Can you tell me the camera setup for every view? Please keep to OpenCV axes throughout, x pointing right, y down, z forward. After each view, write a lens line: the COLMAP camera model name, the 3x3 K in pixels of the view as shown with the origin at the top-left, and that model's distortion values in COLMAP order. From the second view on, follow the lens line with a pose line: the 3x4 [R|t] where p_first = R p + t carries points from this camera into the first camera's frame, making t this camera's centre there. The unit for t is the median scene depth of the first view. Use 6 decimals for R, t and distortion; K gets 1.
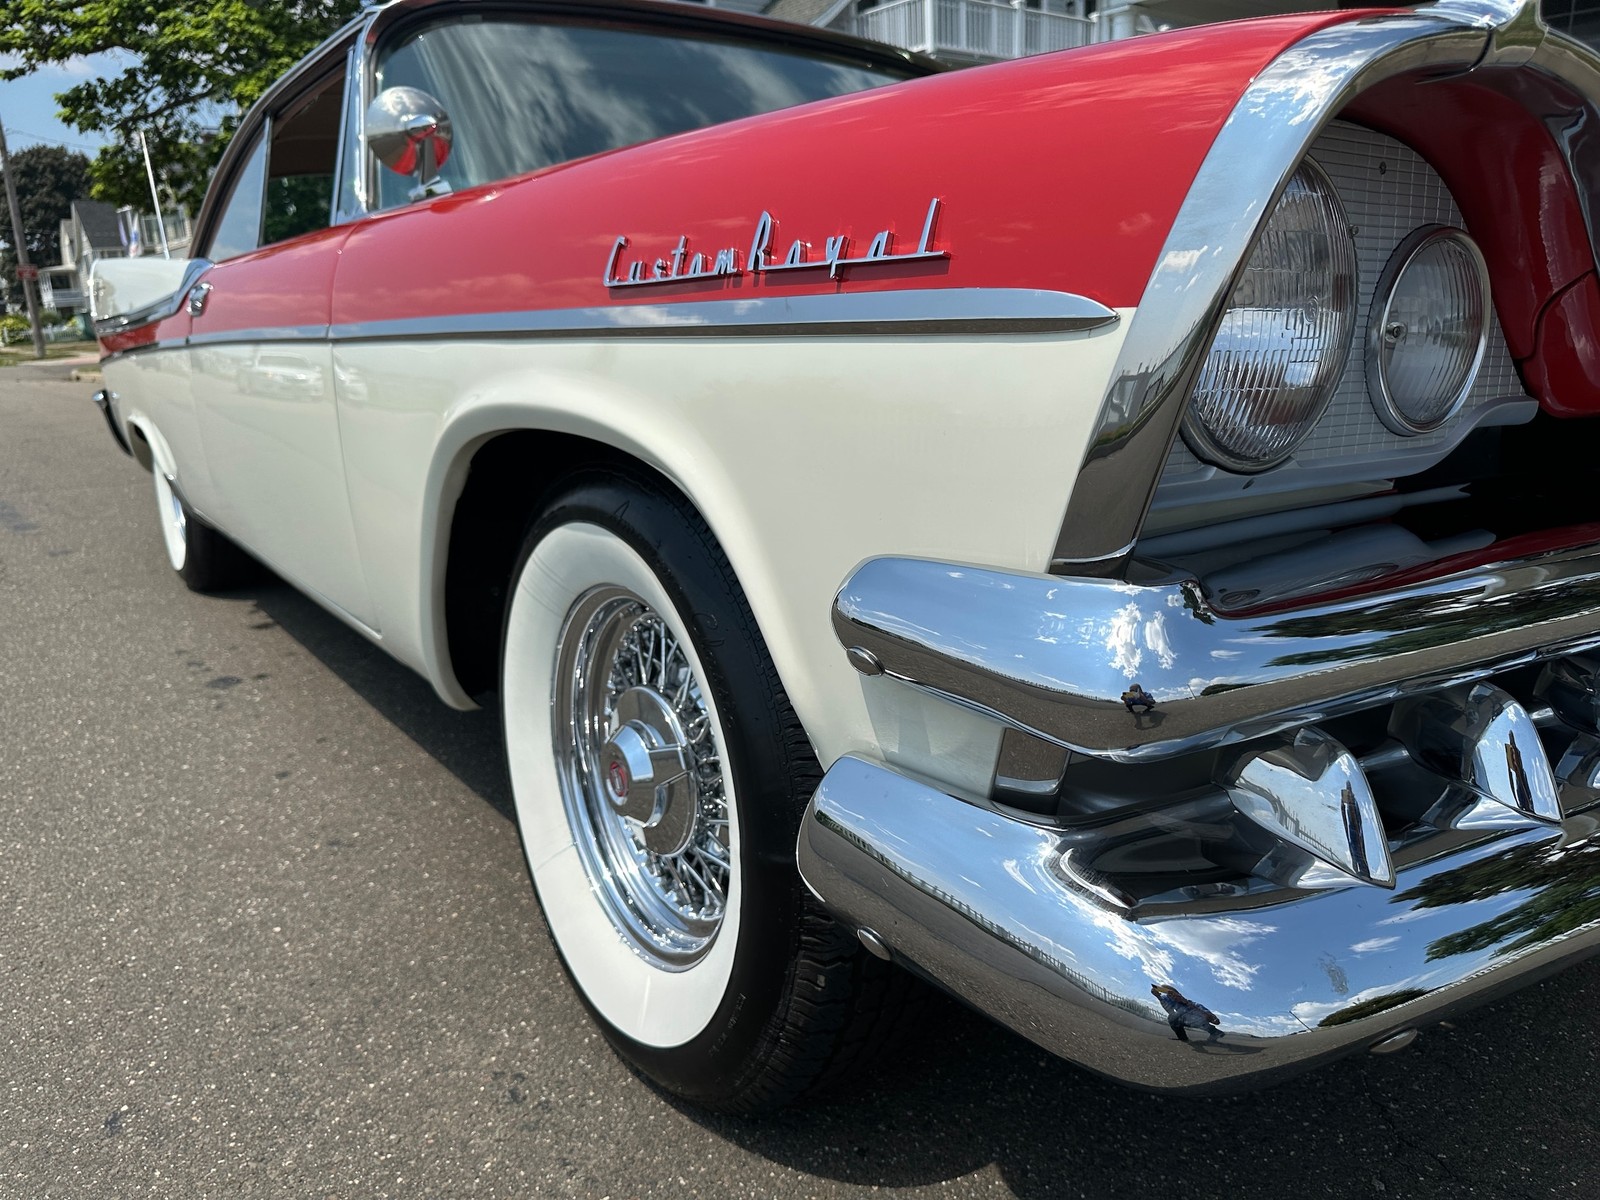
lens RADIAL K [[1189.8, 0, 800.0], [0, 1189.8, 600.0], [0, 0, 1]] dist [-0.006146, -0.006528]
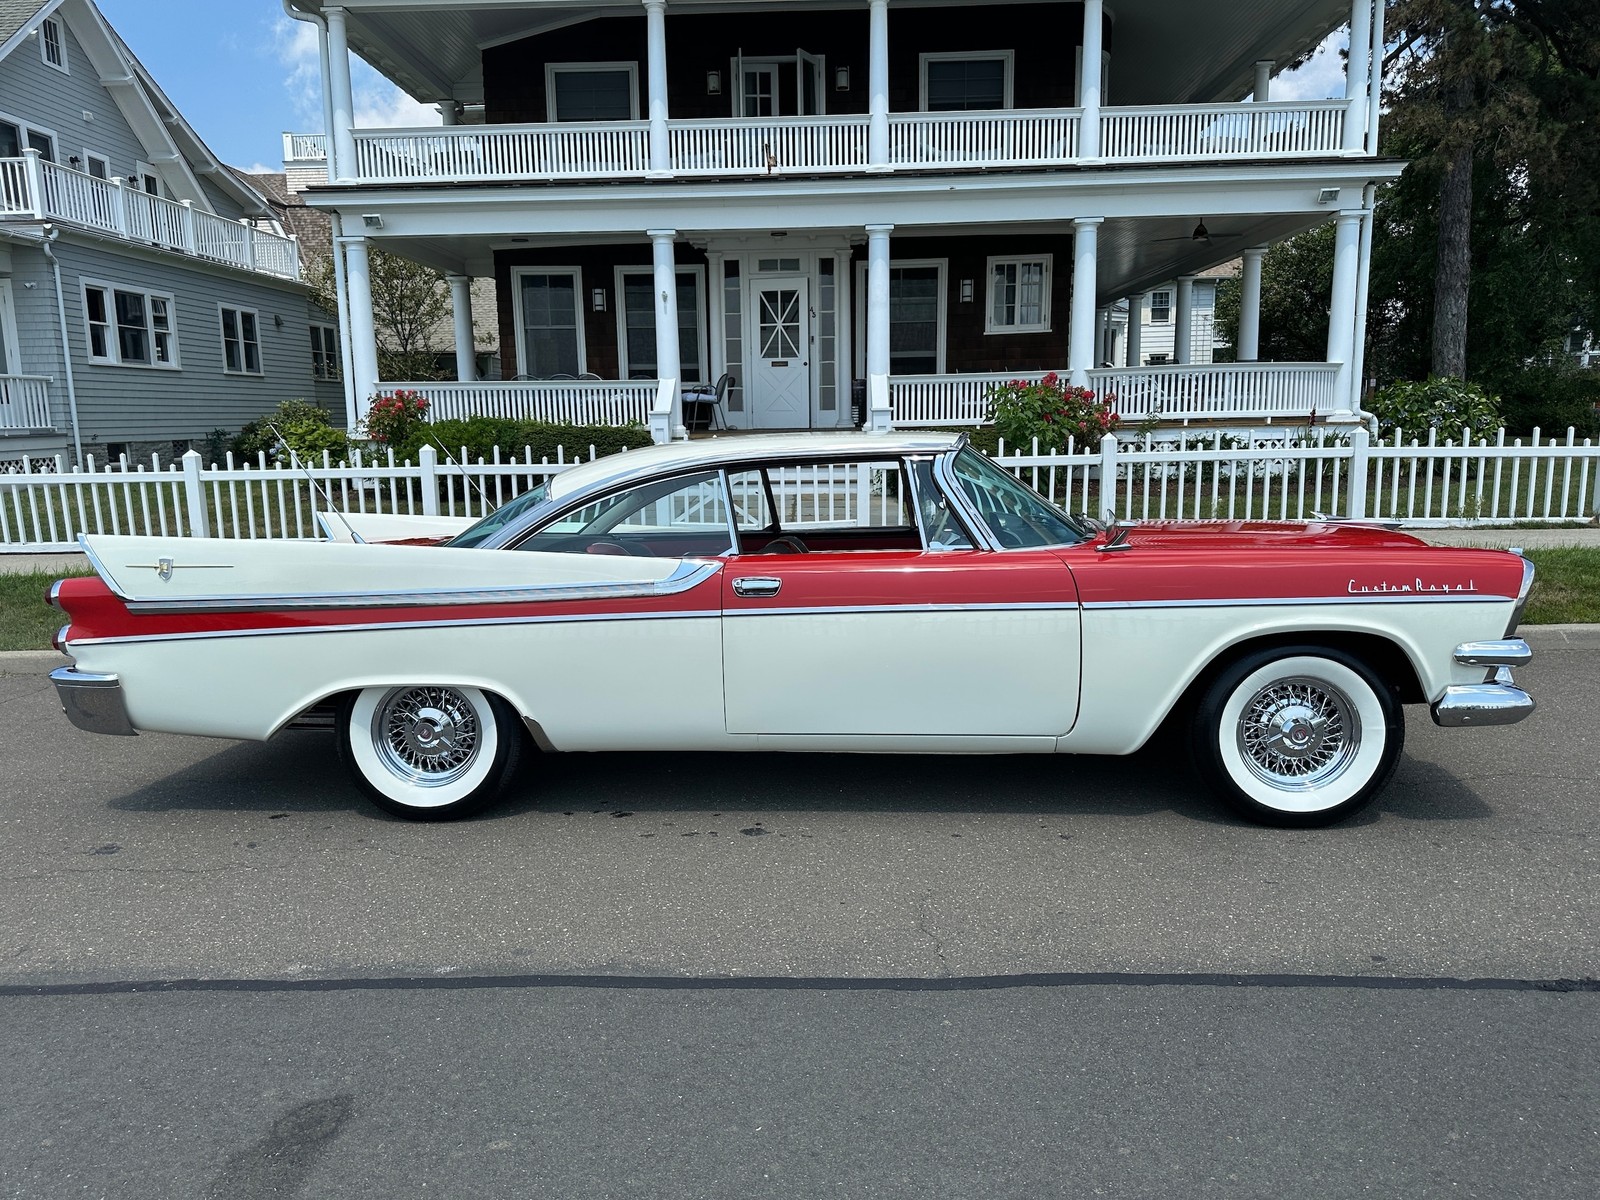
lens RADIAL K [[1152.4, 0, 807.7], [0, 1152.4, 621.3], [0, 0, 1]] dist [0.063850, -0.087900]
pose [[0.633323, -0.108285, 0.766275, -3.438031], [0.186136, 0.982409, -0.015013, -0.358855], [-0.751170, 0.152139, 0.642338, -0.095272]]
